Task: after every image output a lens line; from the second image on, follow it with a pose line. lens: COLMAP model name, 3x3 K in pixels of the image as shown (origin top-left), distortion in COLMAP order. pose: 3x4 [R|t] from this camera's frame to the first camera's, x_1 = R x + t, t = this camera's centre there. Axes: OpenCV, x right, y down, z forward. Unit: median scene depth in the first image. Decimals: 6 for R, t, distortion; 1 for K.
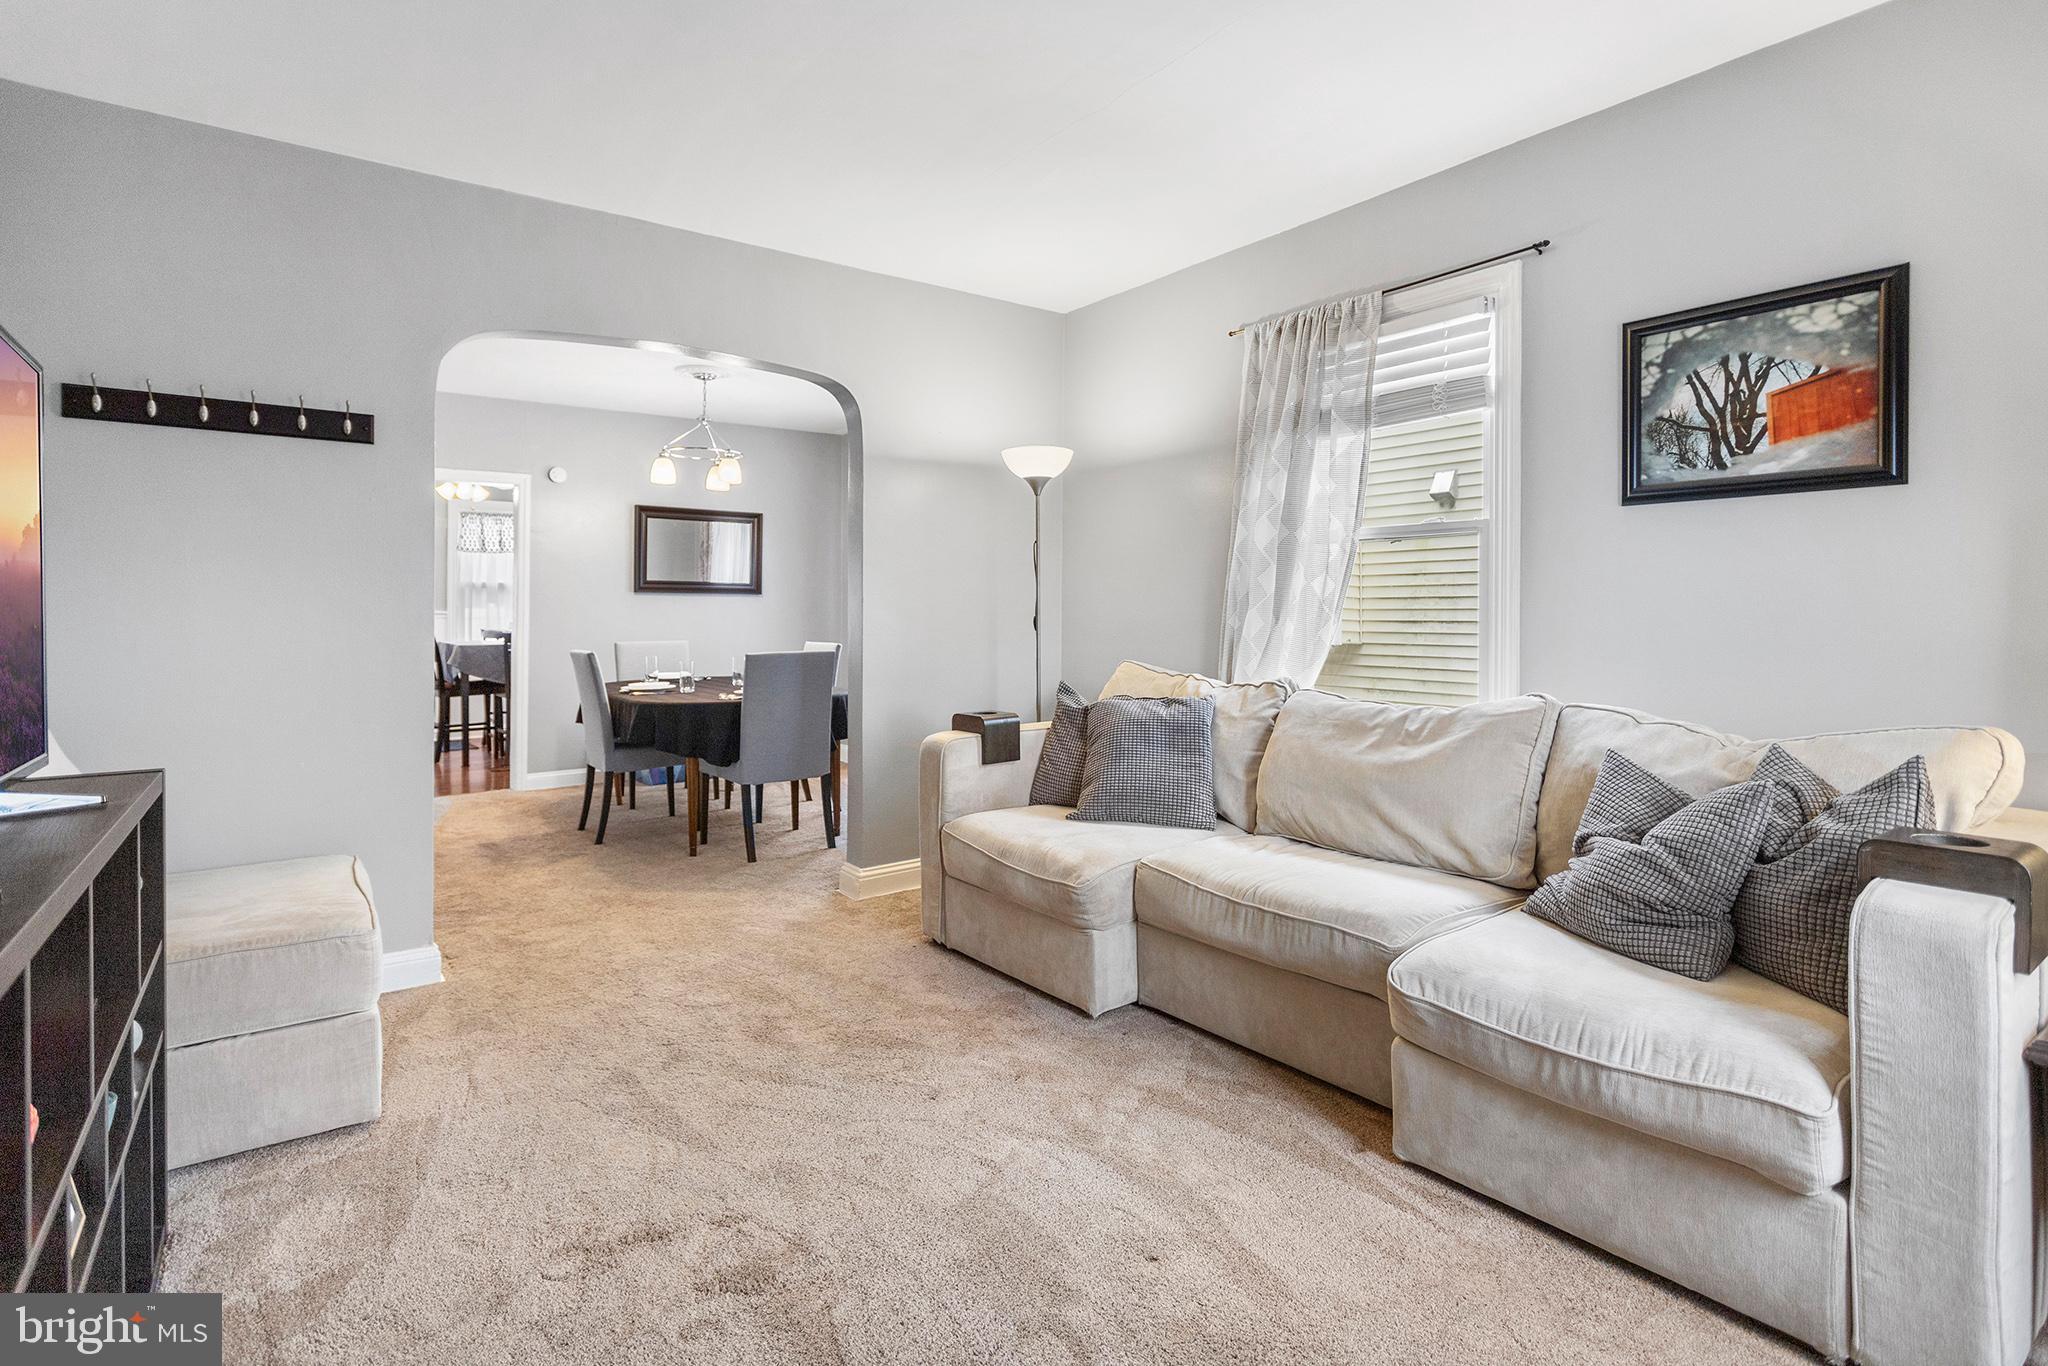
lens RADIAL K [[1008.5, 0, 1022.2], [0, 1008.5, 623.4], [0, 0, 1]] dist [-0.002428, 0.000086]
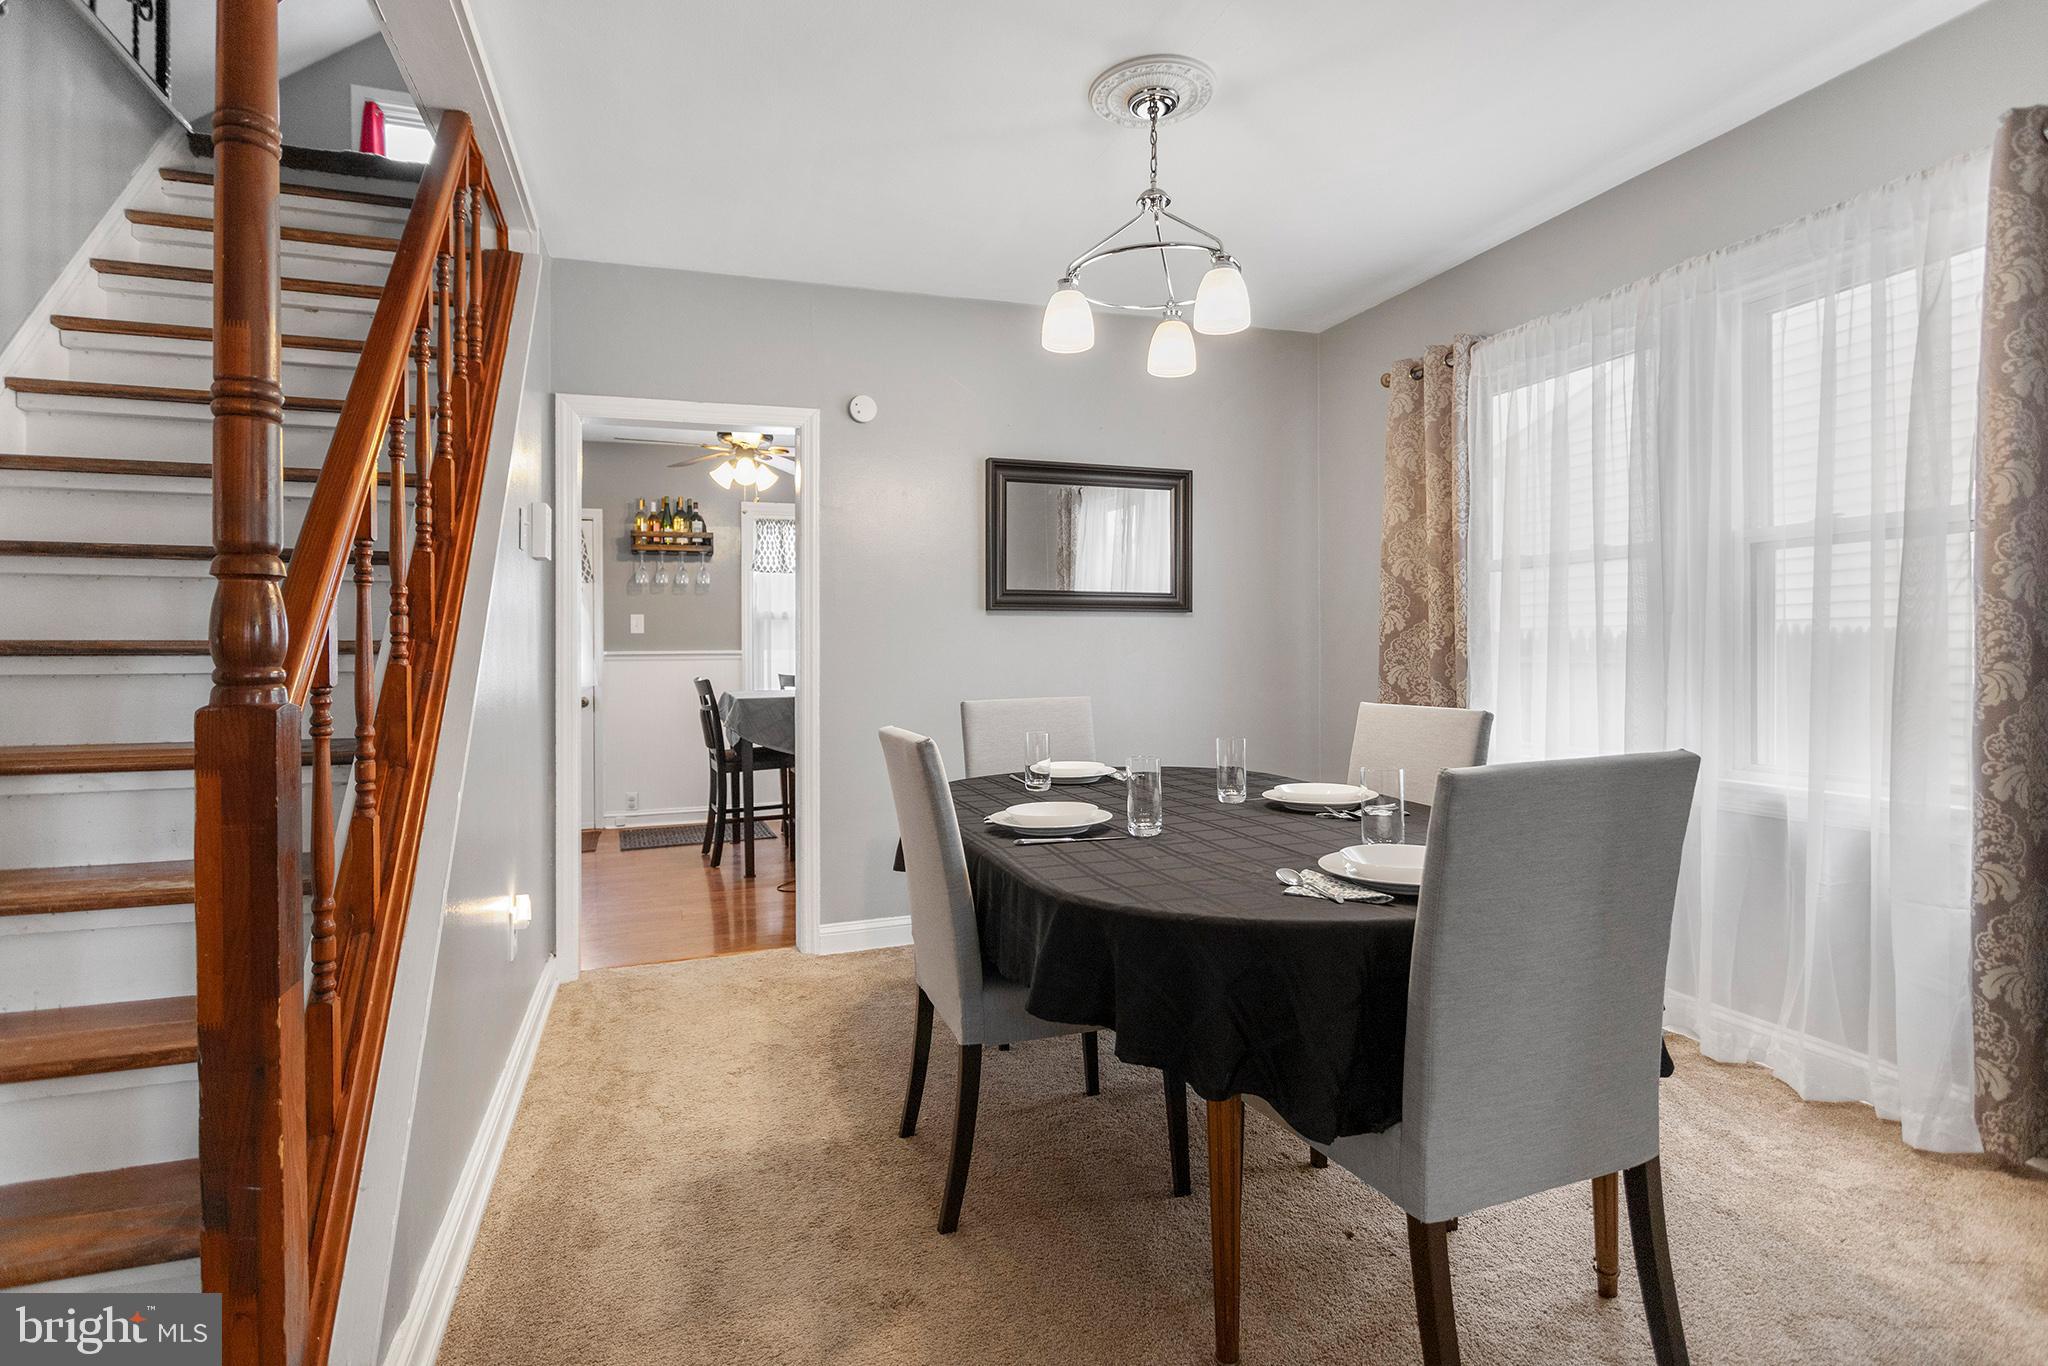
lens RADIAL K [[974.9, 0, 1015.7], [0, 974.9, 654.3], [0, 0, 1]] dist [-0.002130, 0.001066]
pose [[0.956366, -0.009585, -0.292013, -0.204943], [0.007431, 0.999936, -0.008484, -0.000821], [0.292075, 0.005944, 0.956377, 0.468720]]
